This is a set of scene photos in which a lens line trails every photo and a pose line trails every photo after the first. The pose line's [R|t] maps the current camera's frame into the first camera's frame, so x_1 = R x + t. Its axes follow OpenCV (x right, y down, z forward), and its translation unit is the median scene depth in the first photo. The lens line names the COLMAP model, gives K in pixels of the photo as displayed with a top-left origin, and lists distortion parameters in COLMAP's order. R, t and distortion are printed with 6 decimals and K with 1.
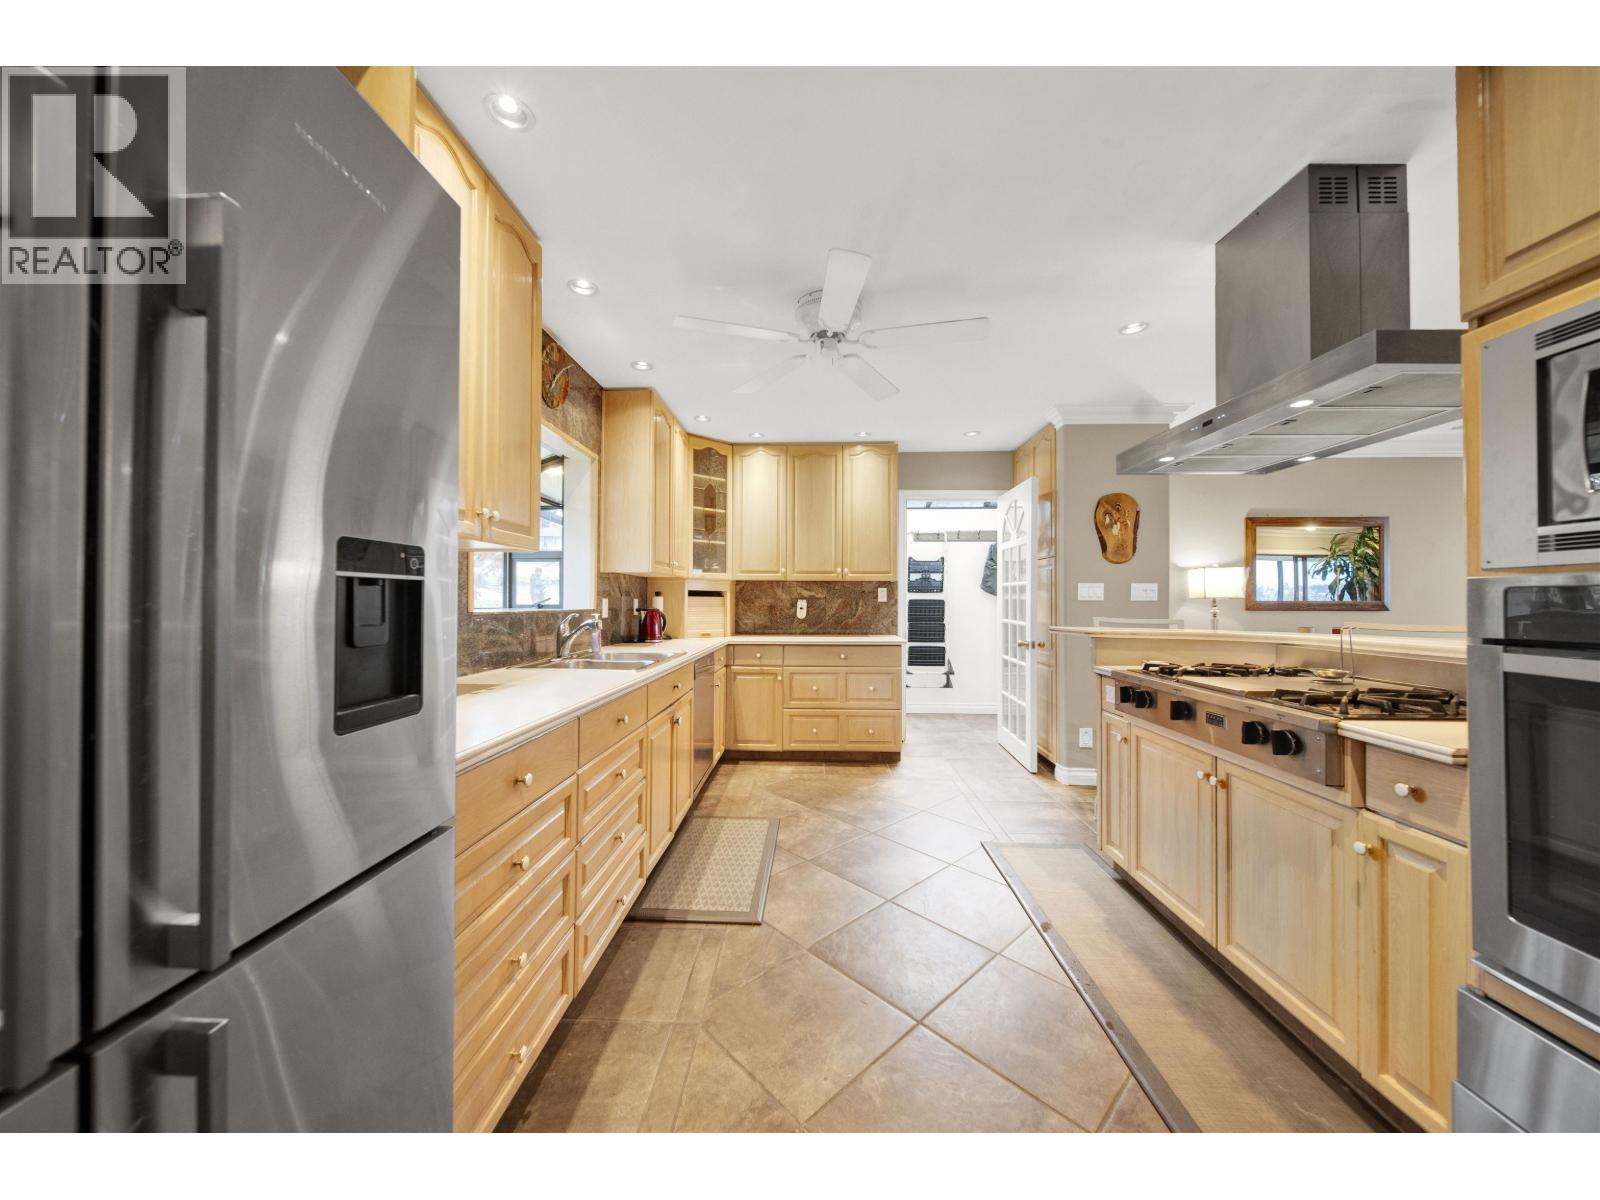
lens RADIAL K [[573.7, 0, 801.8], [0, 573.7, 598.3], [0, 0, 1]] dist [-0.002394, -0.000156]
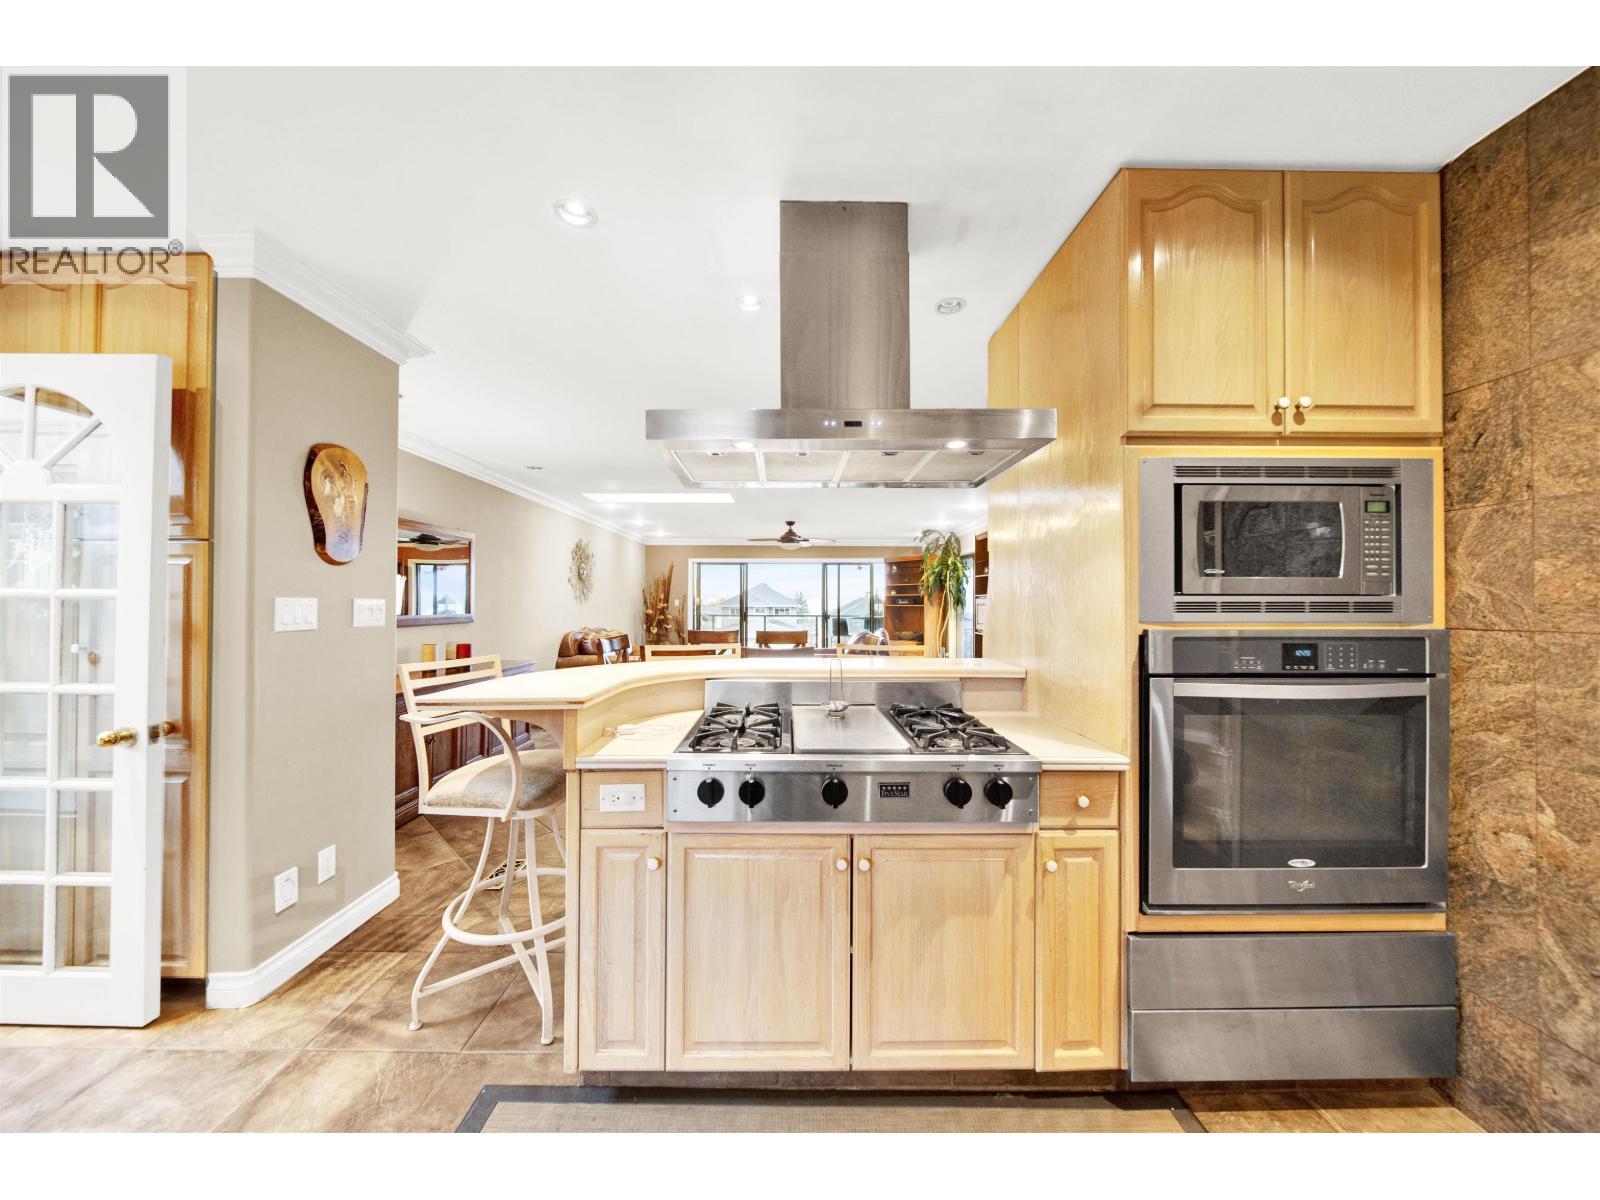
lens RADIAL K [[573.7, 0, 797.3], [0, 573.7, 602.0], [0, 0, 1]] dist [-0.002394, -0.000156]
pose [[-0.026644, 0.010032, 0.999595, -0.048037], [-0.010879, 0.999888, -0.010325, -0.022235], [-0.999586, -0.011150, -0.026532, 0.546826]]
